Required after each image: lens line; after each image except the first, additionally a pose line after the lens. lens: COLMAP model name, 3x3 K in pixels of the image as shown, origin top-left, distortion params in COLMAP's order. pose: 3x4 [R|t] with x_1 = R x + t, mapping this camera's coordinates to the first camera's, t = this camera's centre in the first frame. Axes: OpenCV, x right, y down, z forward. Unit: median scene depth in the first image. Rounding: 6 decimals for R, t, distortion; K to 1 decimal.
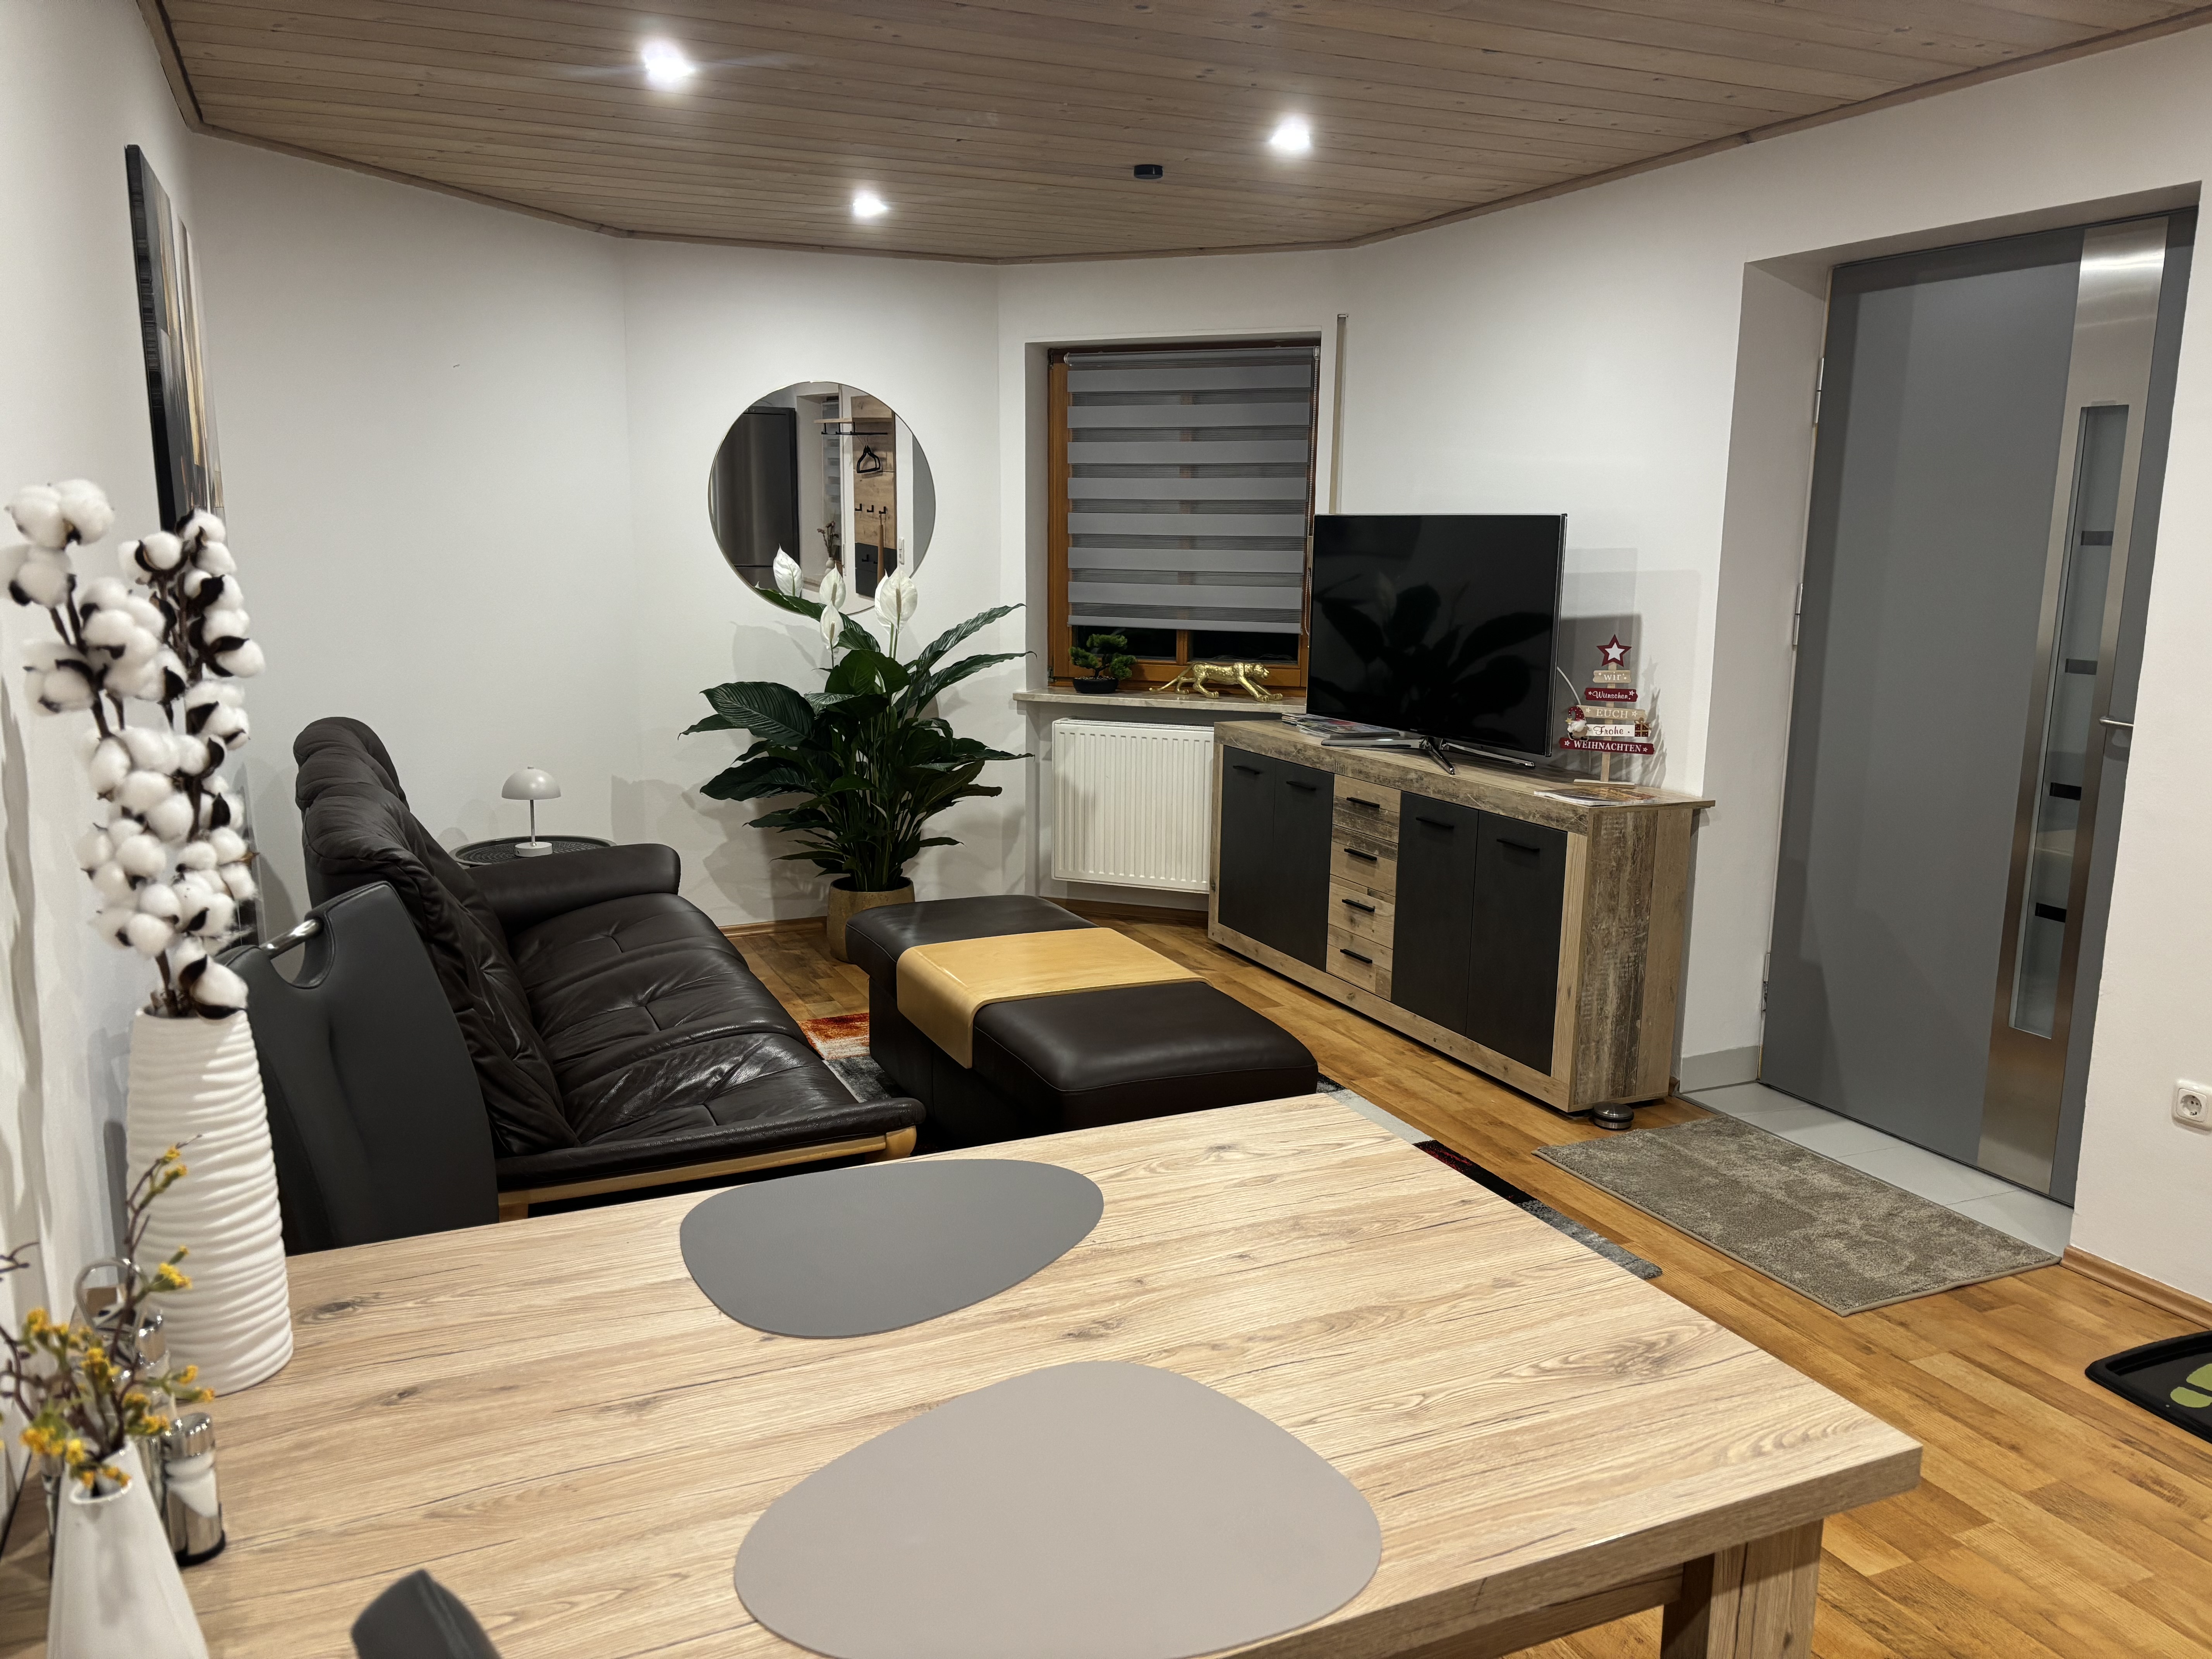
lens RADIAL K [[1646.8, 0, 1149.8], [0, 1646.8, 864.7], [0, 0, 1]] dist [0.074855, -0.191496]
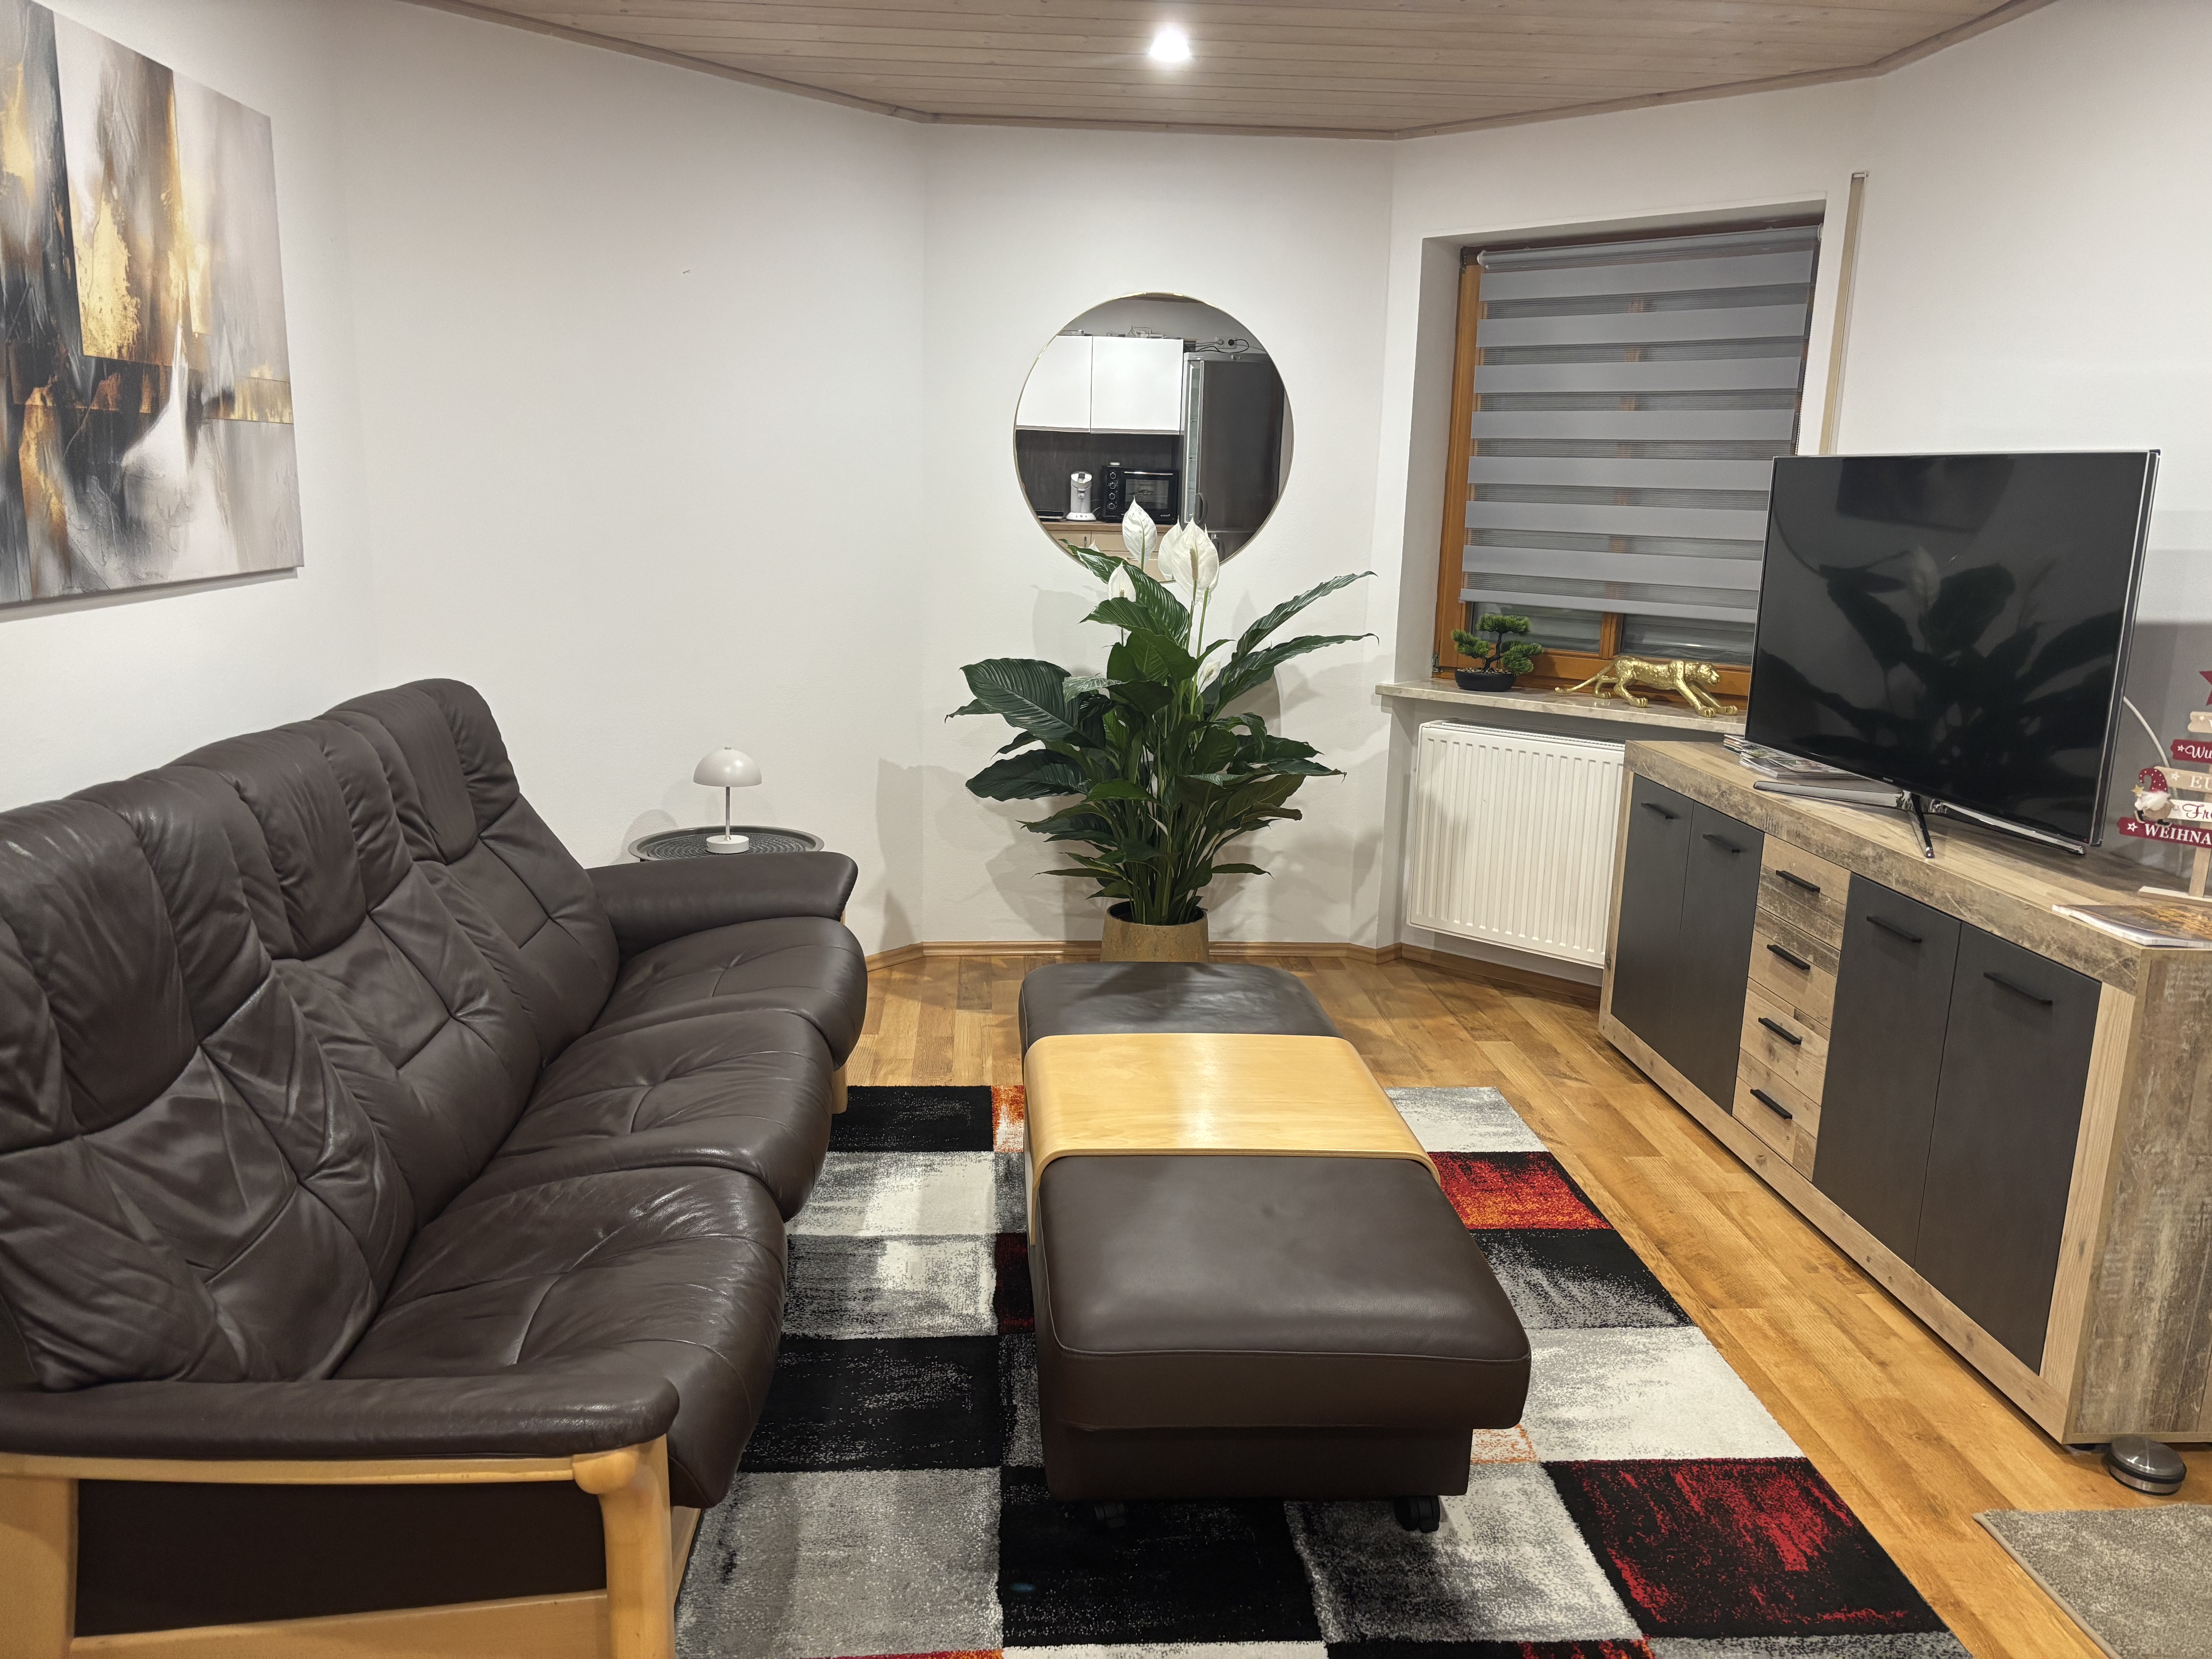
lens RADIAL K [[1687.4, 0, 1106.0], [0, 1687.4, 829.5], [0, 0, 1]] dist [0.006367, -0.017138]
pose [[0.932028, 0.085744, -0.352097, 0.105470], [-0.086978, 0.996134, 0.012344, -0.042001], [0.351794, 0.019120, 0.935882, 0.252257]]
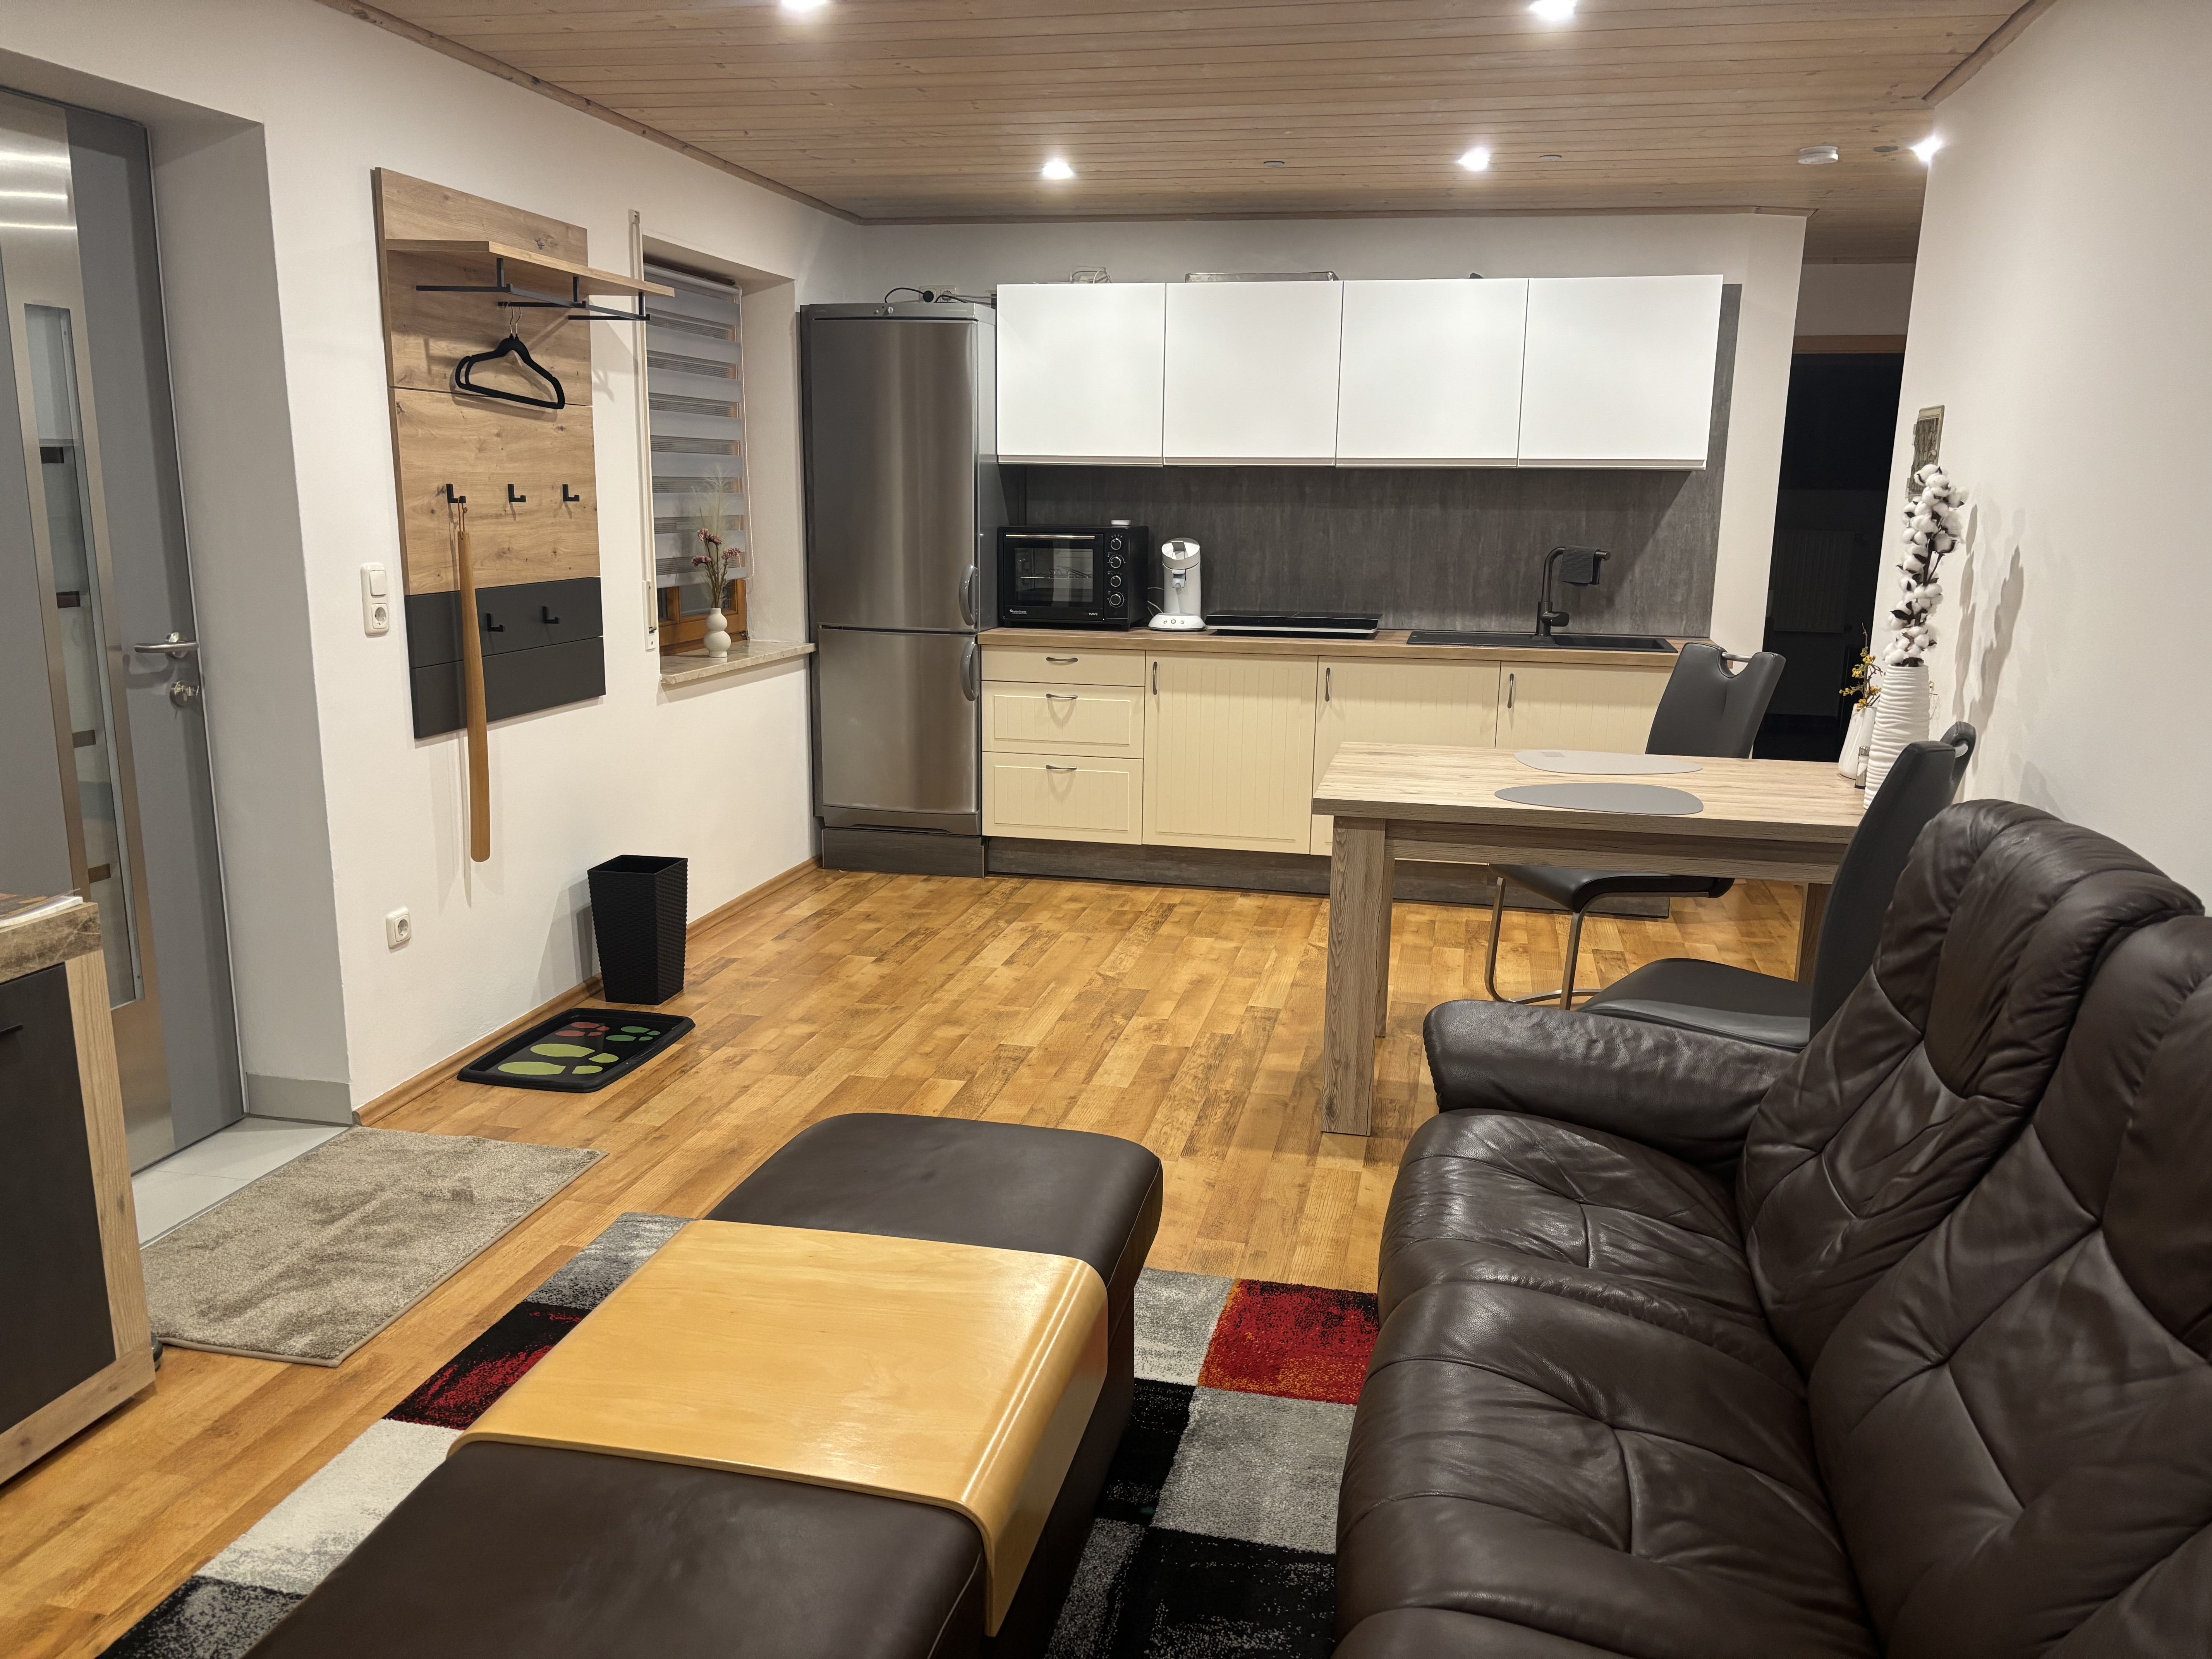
lens RADIAL K [[1687.4, 0, 1106.0], [0, 1687.4, 829.5], [0, 0, 1]] dist [0.006367, -0.017138]
pose [[-0.792561, -0.140841, 0.593305, -0.321617], [0.101651, 0.928834, 0.356279, -0.197634], [-0.601260, 0.342683, -0.721841, 0.984163]]
